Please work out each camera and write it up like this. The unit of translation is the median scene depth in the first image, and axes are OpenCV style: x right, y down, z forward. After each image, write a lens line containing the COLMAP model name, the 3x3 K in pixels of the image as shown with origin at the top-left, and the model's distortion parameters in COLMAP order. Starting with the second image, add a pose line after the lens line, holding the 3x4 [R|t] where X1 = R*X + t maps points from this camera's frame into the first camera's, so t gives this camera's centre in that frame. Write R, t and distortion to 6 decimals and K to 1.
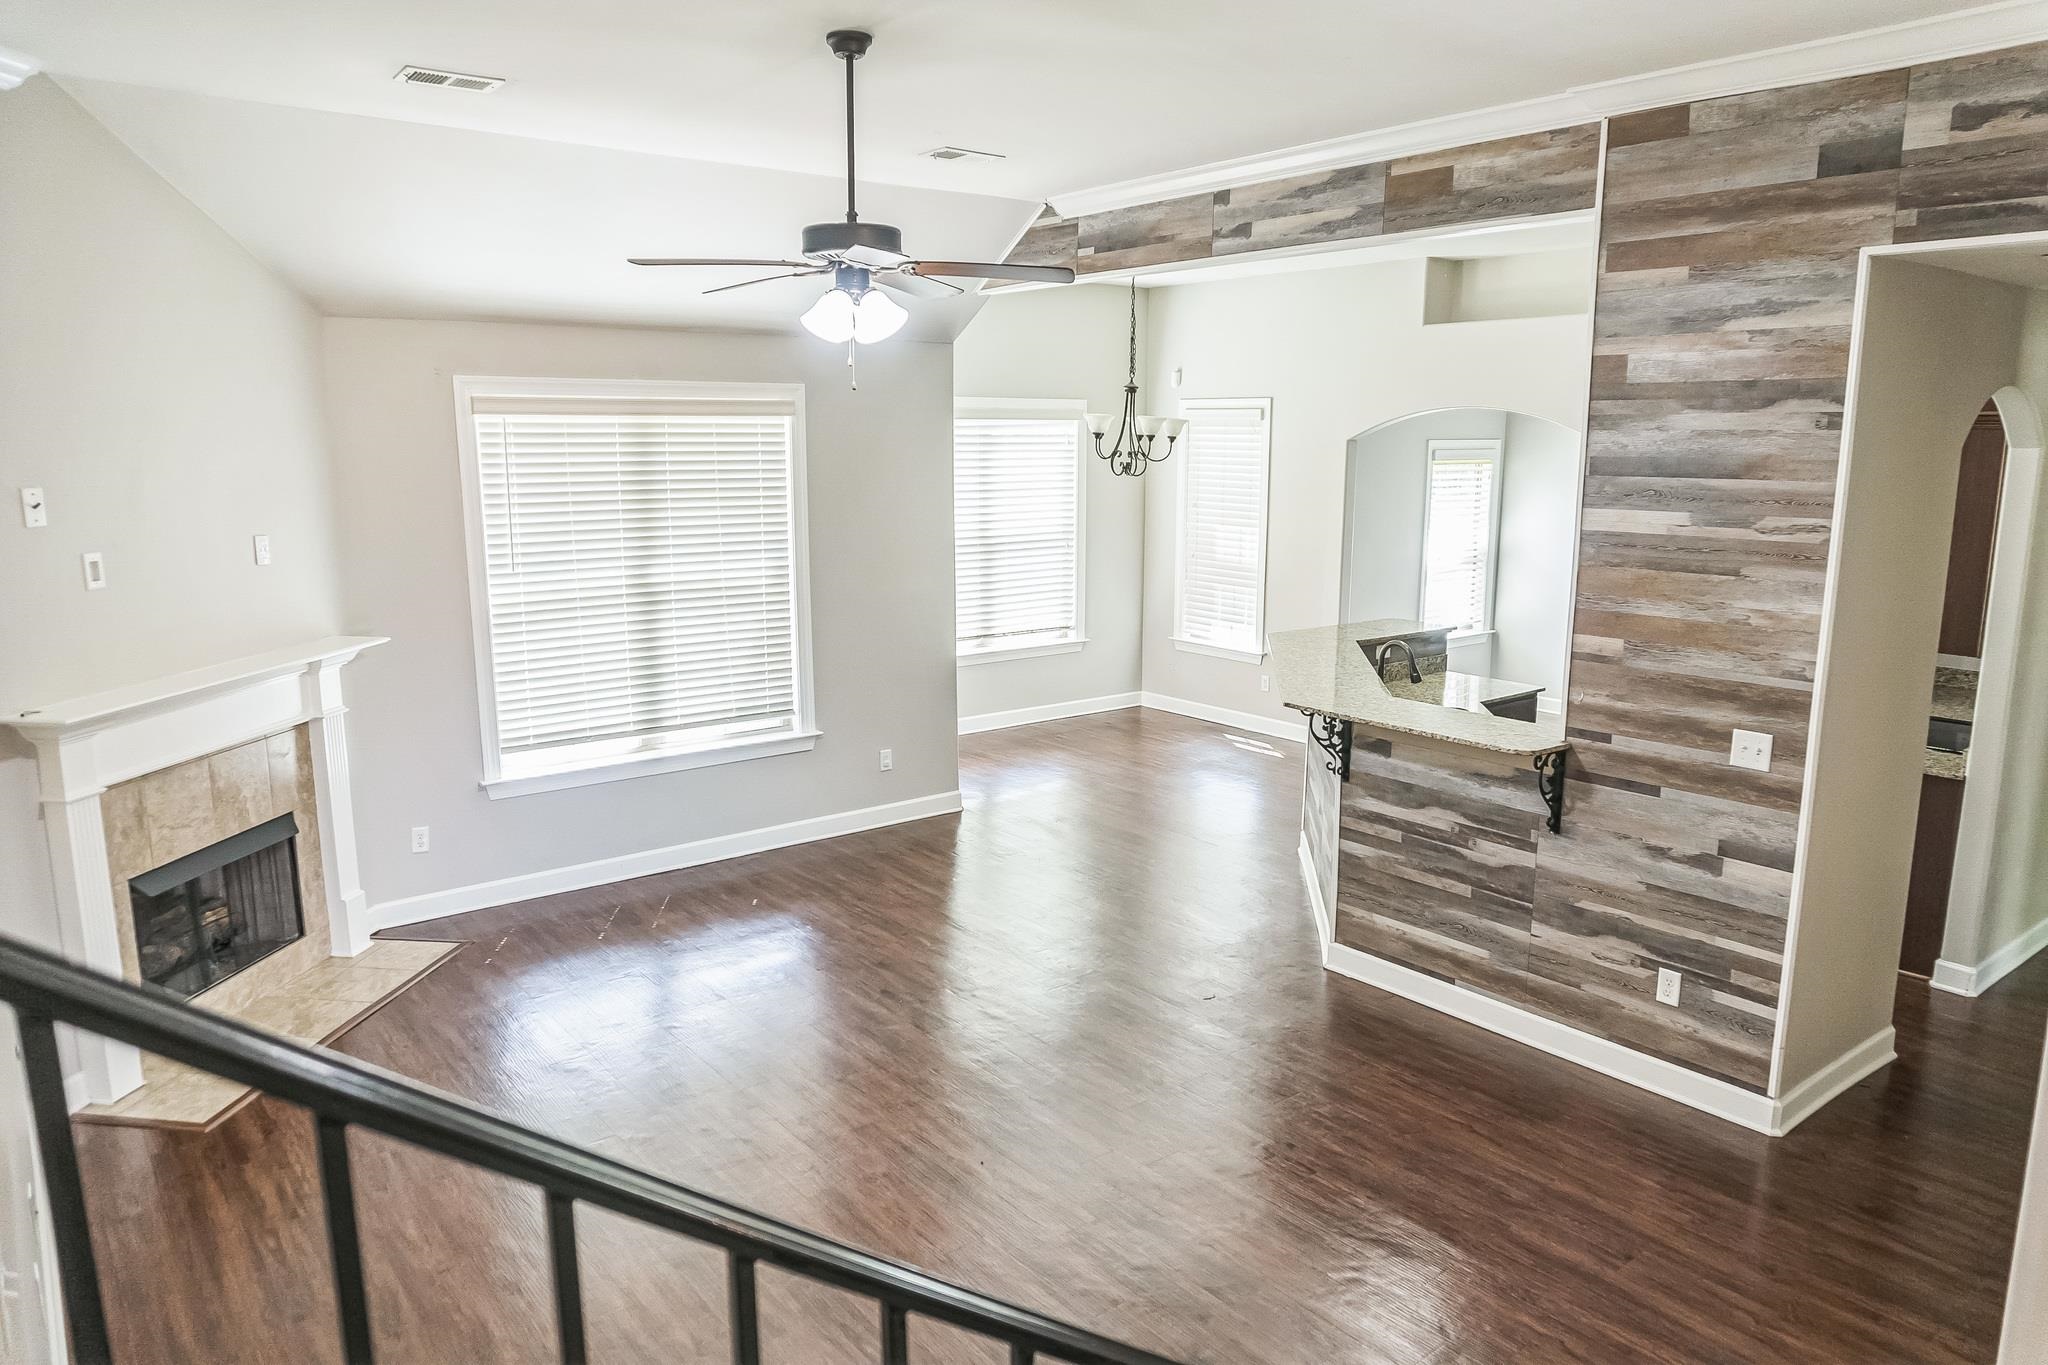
lens RADIAL K [[1393.3, 0, 1018.7], [0, 1393.3, 692.5], [0, 0, 1]] dist [-0.020735, -0.004050]
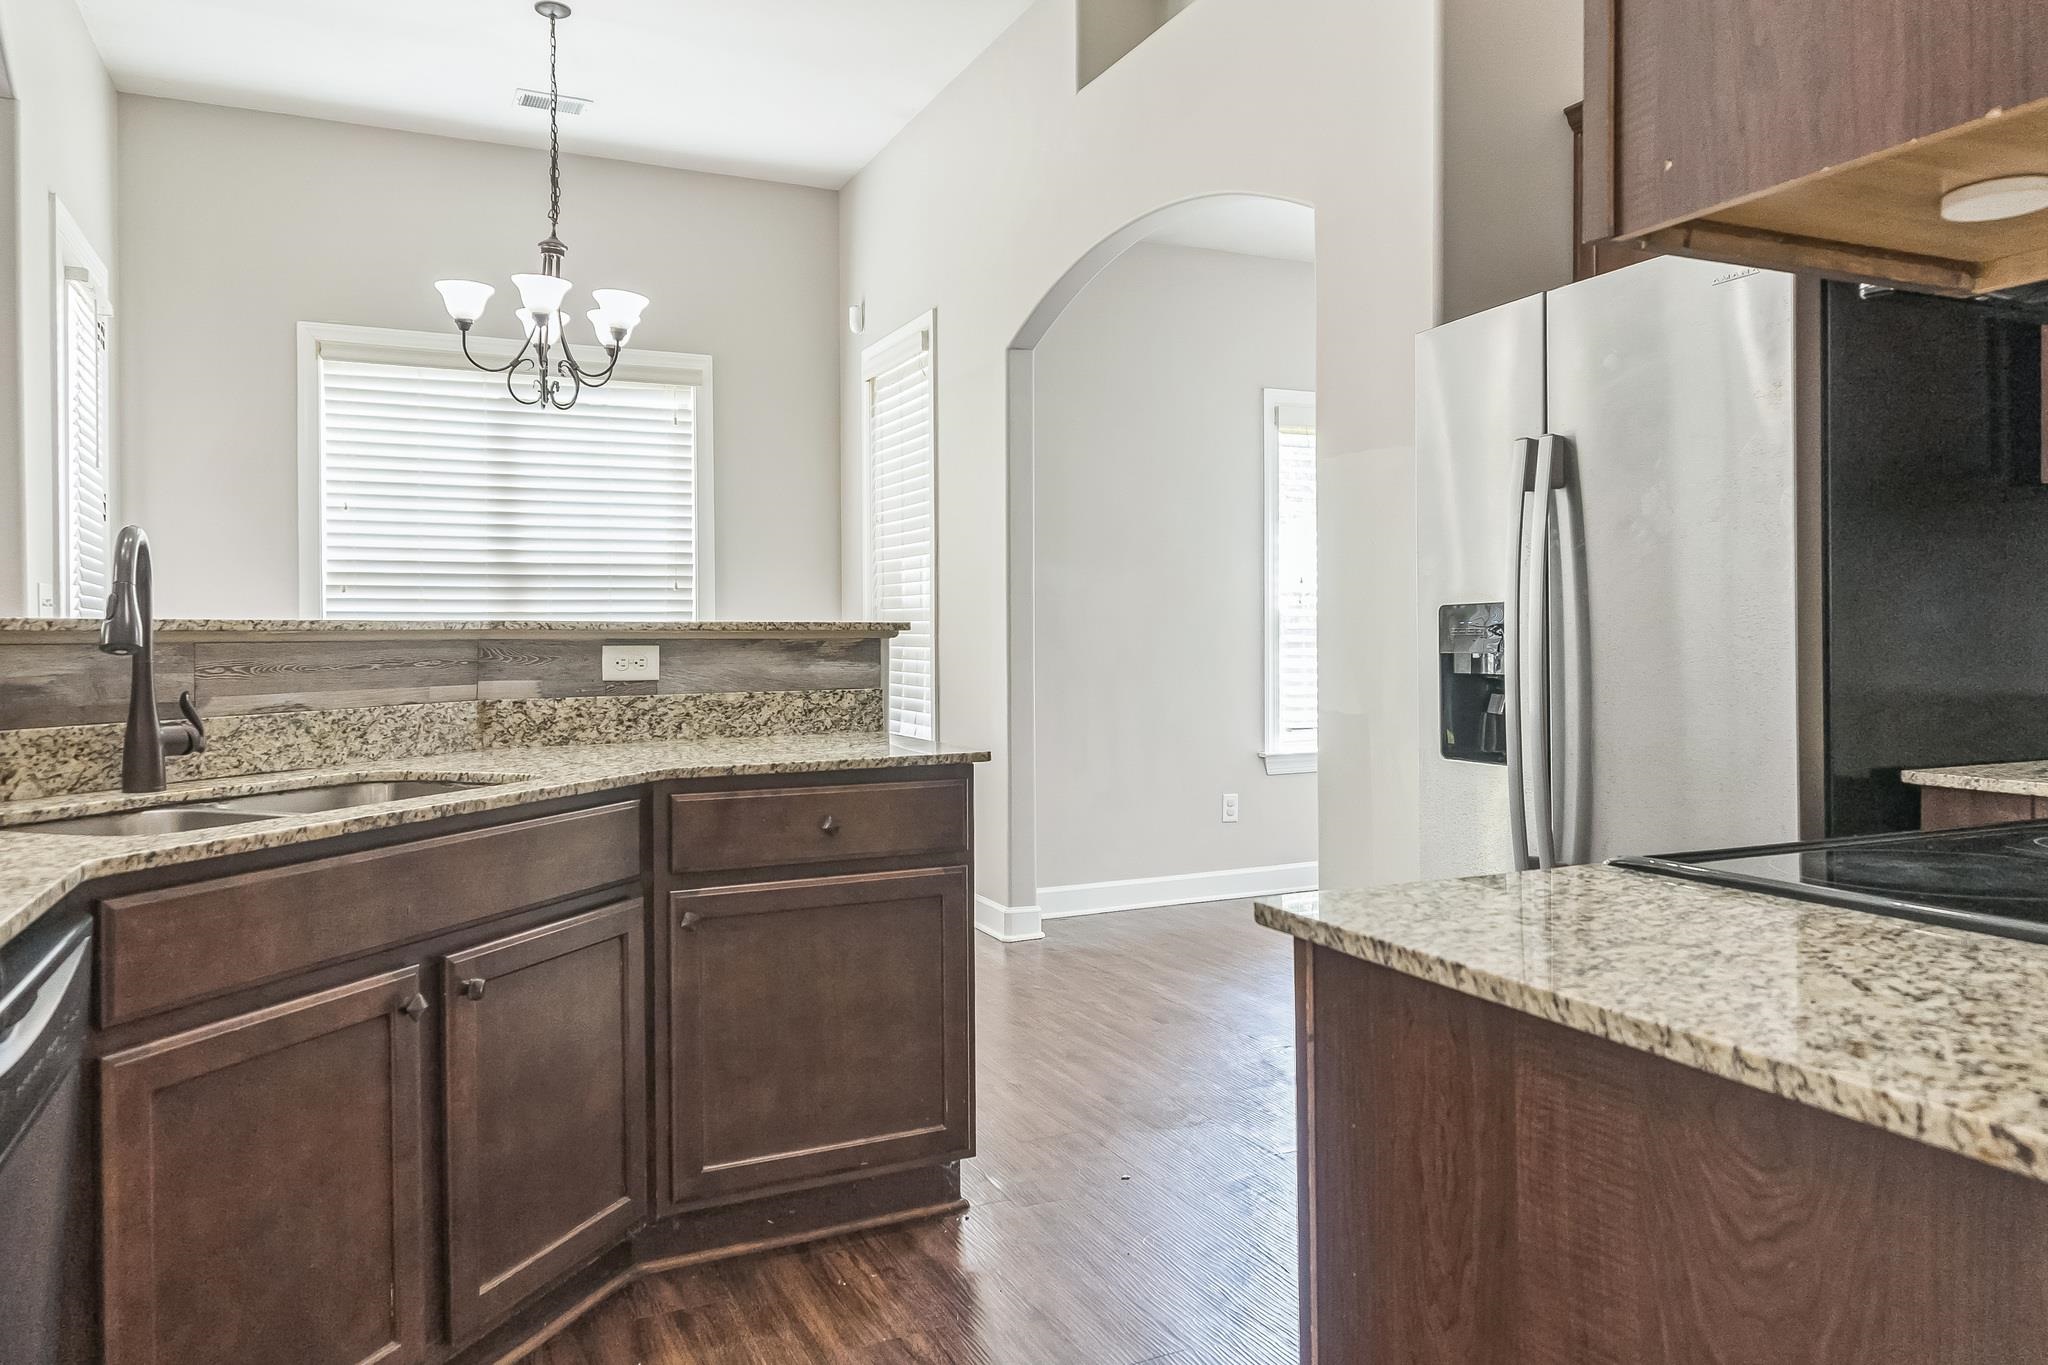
lens RADIAL K [[1393.3, 0, 1020.6], [0, 1393.3, 669.7], [0, 0, 1]] dist [-0.020735, -0.004050]
pose [[0.973771, -0.001716, -0.227525, 0.641710], [-0.035501, 0.986579, -0.159378, 0.045609], [0.224744, 0.163275, 0.960641, 0.897847]]
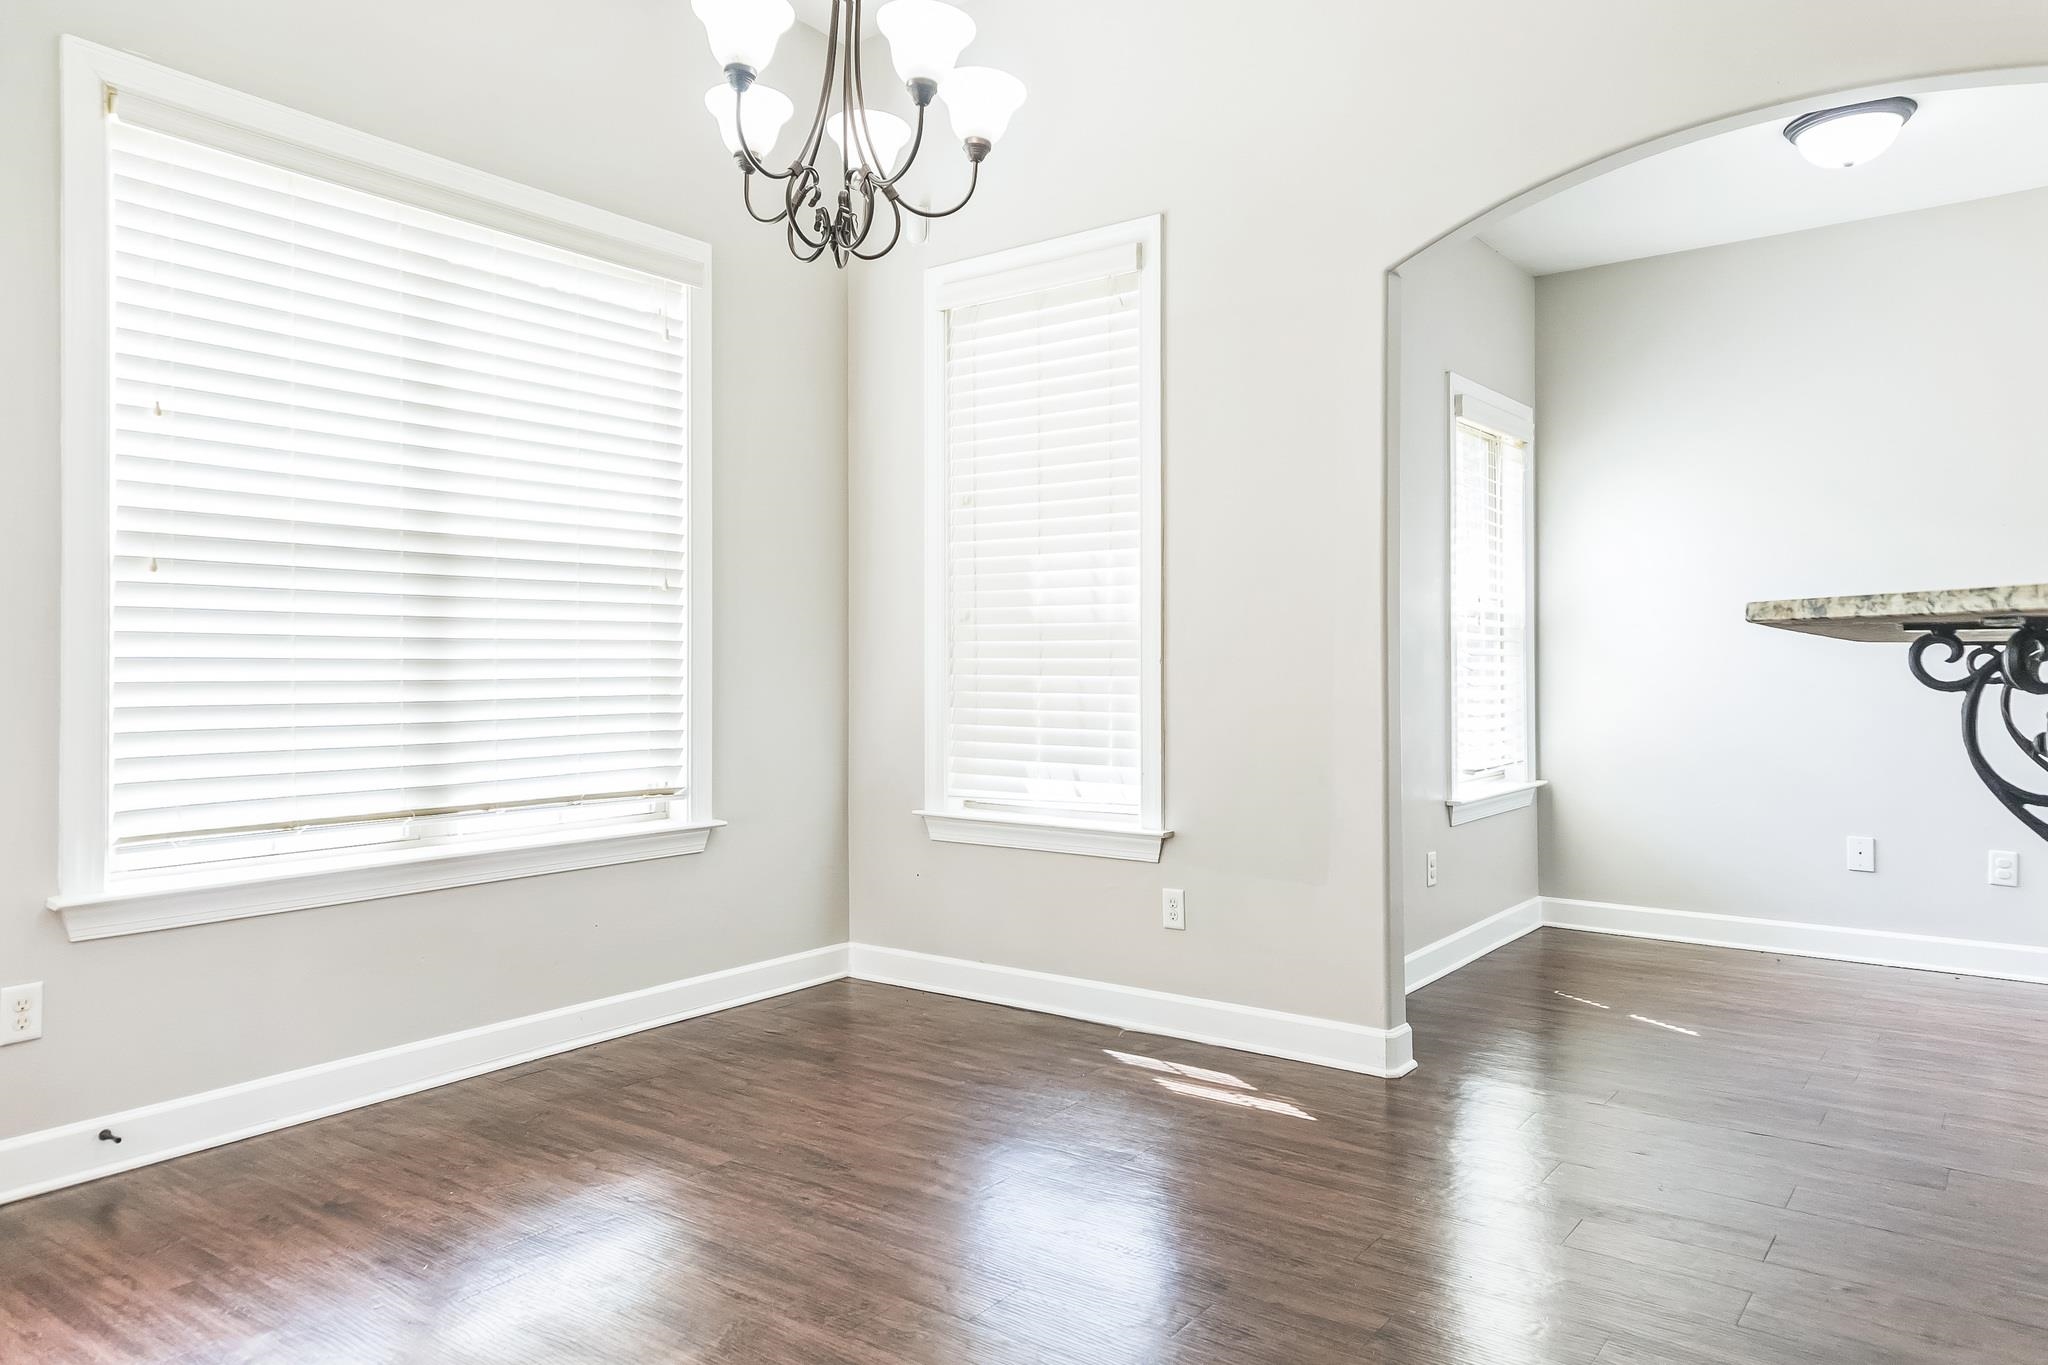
lens RADIAL K [[1393.3, 0, 1067.1], [0, 1393.3, 663.7], [0, 0, 1]] dist [-0.020735, -0.004050]
pose [[0.958953, -0.003885, 0.283539, 0.065222], [0.057805, 0.981588, -0.182052, -0.007851], [-0.277612, 0.190969, 0.941521, 1.190485]]
